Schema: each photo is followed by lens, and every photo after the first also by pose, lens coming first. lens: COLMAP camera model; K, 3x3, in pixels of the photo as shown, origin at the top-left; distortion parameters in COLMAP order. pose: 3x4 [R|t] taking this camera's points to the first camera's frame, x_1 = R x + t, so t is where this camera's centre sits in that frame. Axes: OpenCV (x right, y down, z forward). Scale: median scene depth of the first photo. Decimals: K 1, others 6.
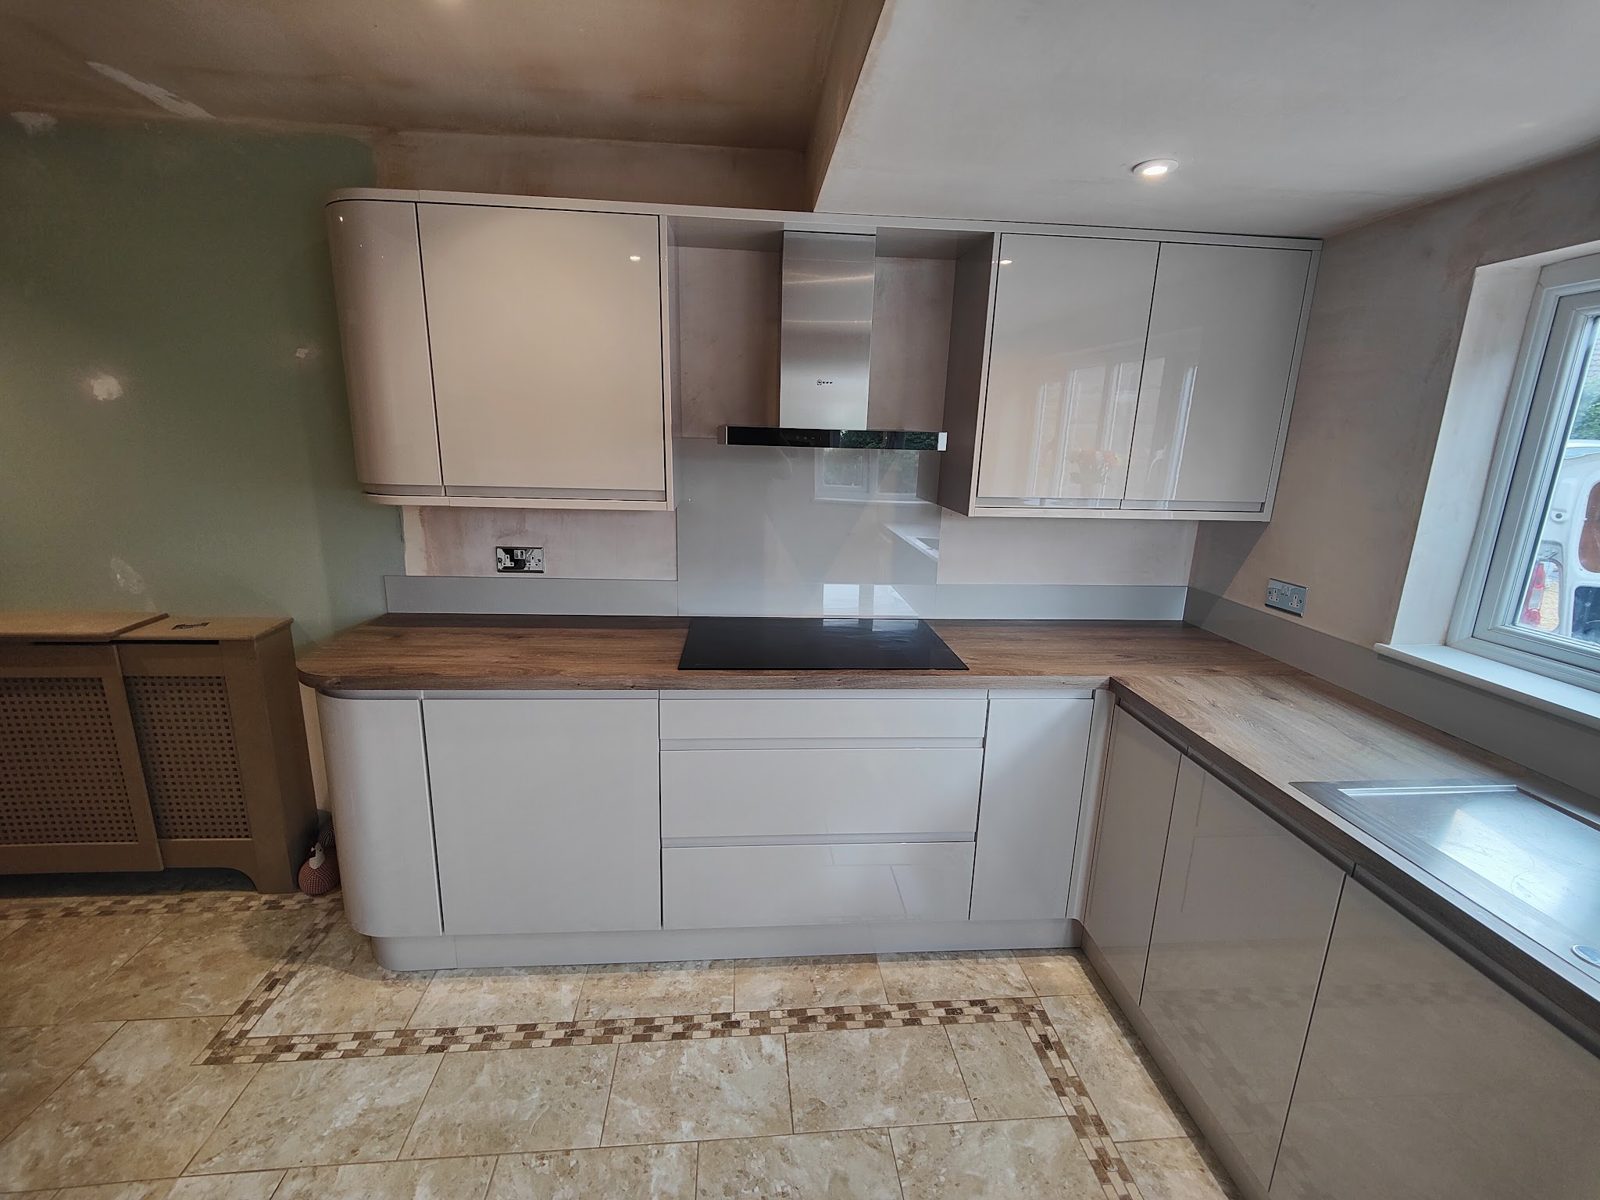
lens RADIAL K [[693.8, 0, 795.9], [0, 693.8, 603.8], [0, 0, 1]] dist [0.006729, -0.003030]
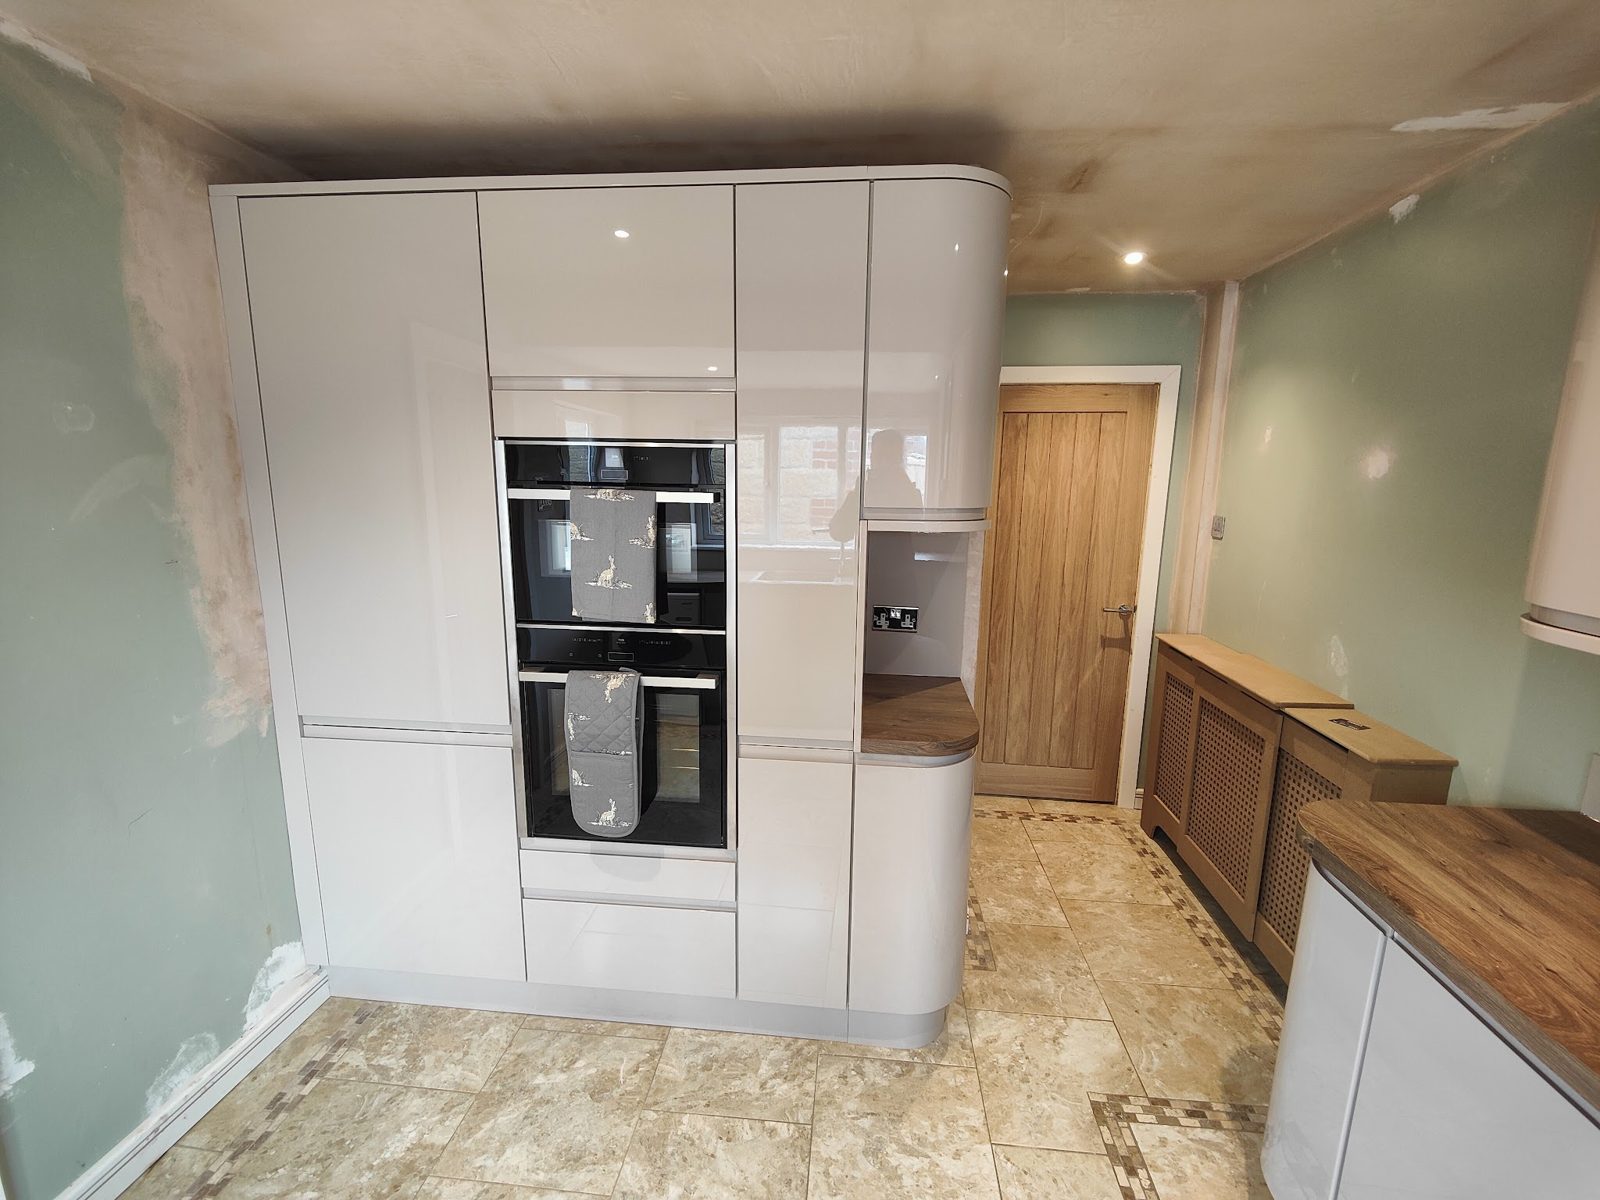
lens RADIAL K [[693.8, 0, 800.7], [0, 693.8, 601.4], [0, 0, 1]] dist [0.006729, -0.003030]
pose [[-0.183043, 0.148511, -0.971823, 0.121168], [-0.247090, 0.949842, 0.191692, -0.131794], [0.951547, 0.275216, -0.137166, 0.465325]]
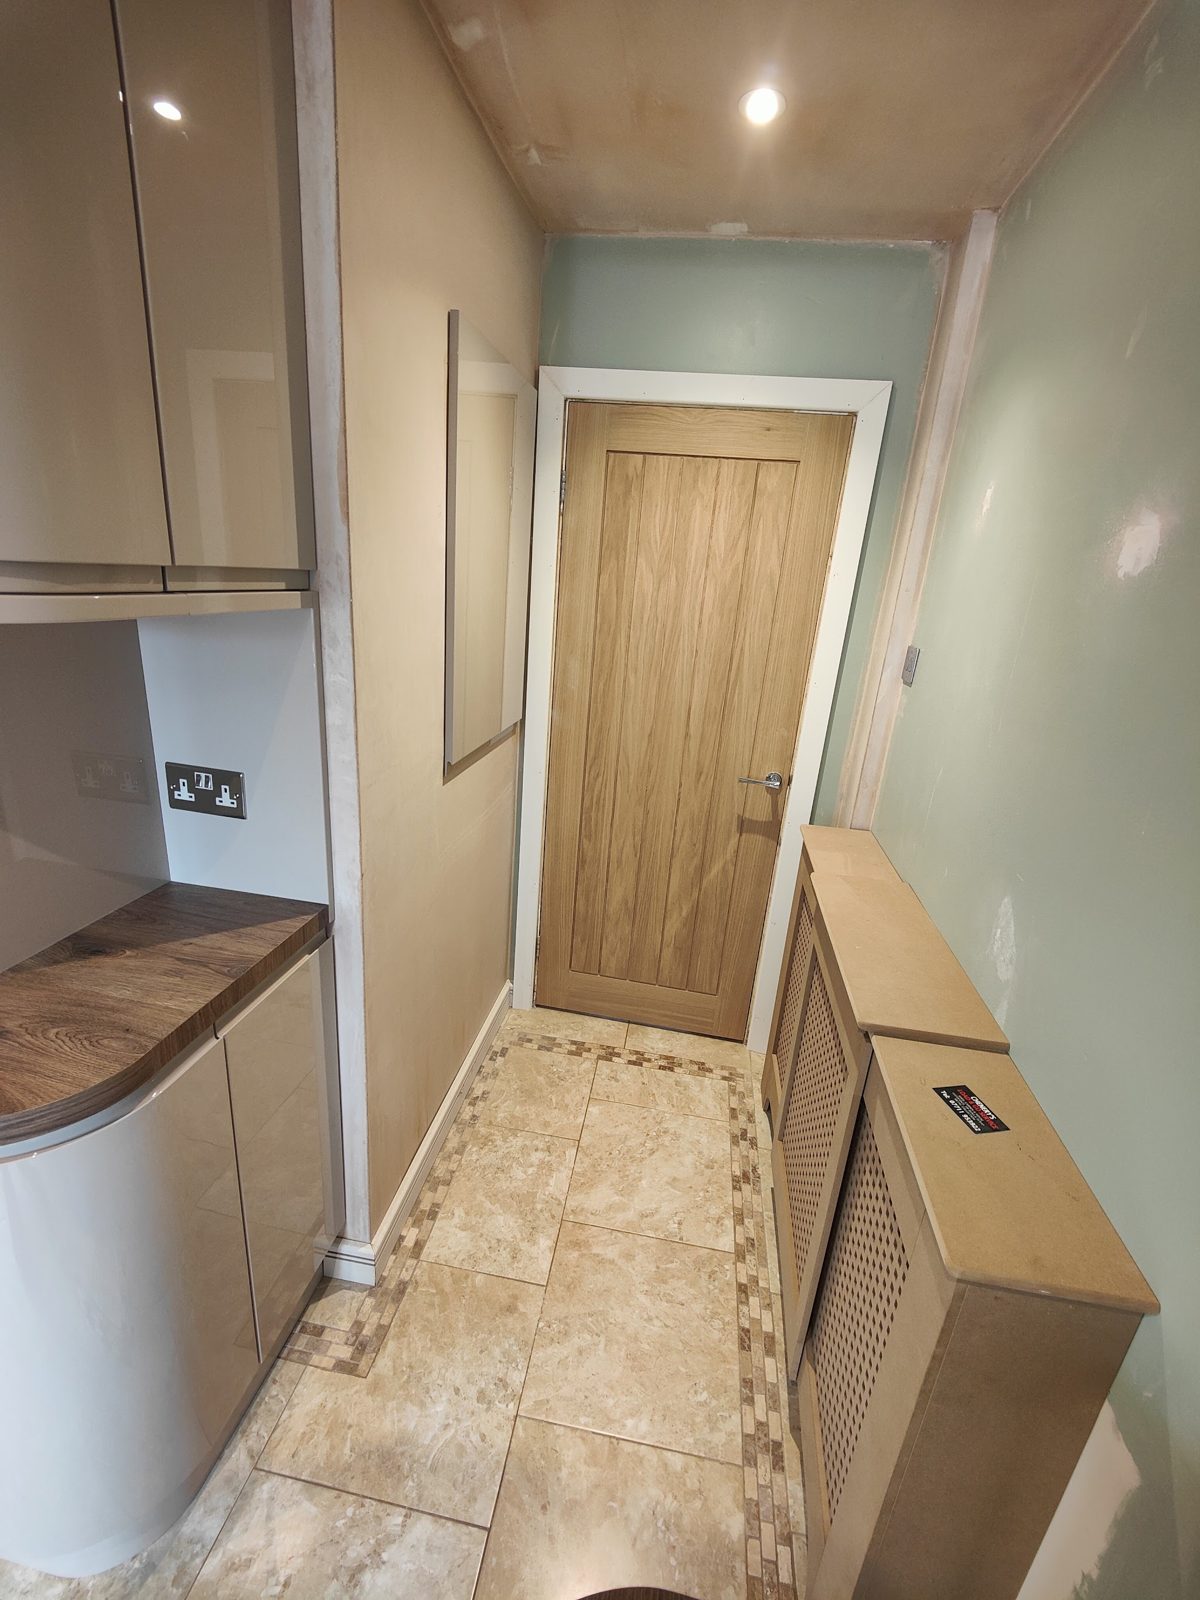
lens RADIAL K [[693.8, 0, 599.4], [0, 693.8, 805.7], [0, 0, 1]] dist [0.006729, -0.003030]
pose [[-0.235594, 0.264063, -0.935289, -0.533914], [-0.311094, 0.891250, 0.329992, -0.229703], [0.920715, 0.368707, -0.127825, 0.887107]]
